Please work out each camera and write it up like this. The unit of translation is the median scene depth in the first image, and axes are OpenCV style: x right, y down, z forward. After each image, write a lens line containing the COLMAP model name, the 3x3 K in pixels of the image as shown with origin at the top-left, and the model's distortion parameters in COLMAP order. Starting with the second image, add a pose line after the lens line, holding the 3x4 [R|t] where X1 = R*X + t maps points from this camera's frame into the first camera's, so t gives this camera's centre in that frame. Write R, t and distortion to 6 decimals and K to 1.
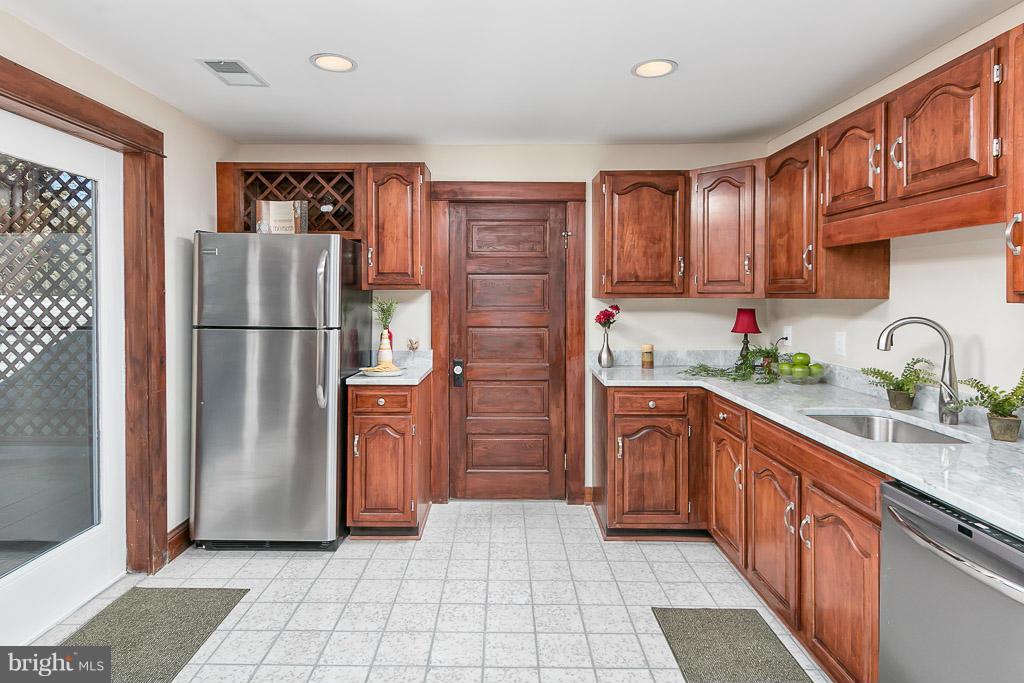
lens RADIAL K [[550.2, 0, 494.4], [0, 550.2, 298.9], [0, 0, 1]] dist [0.006612, -0.002442]
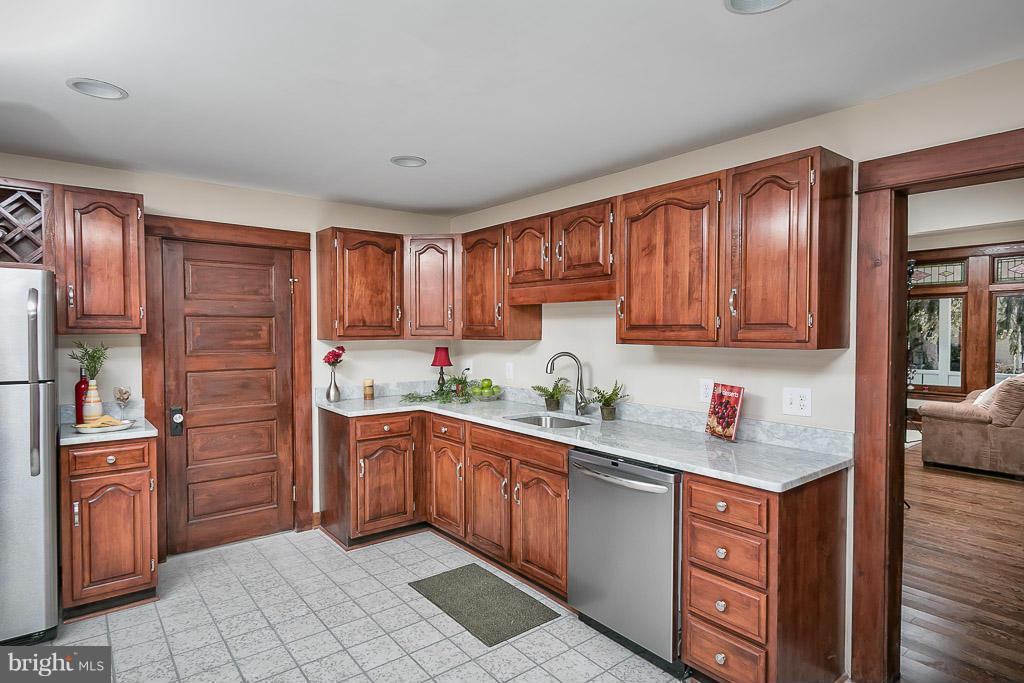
lens RADIAL K [[550.2, 0, 502.4], [0, 550.2, 346.4], [0, 0, 1]] dist [0.006612, -0.002442]
pose [[0.780777, -0.019841, 0.624494, -0.265575], [0.006334, 0.999696, 0.023842, -0.015483], [-0.624777, -0.014660, 0.780665, -0.101881]]
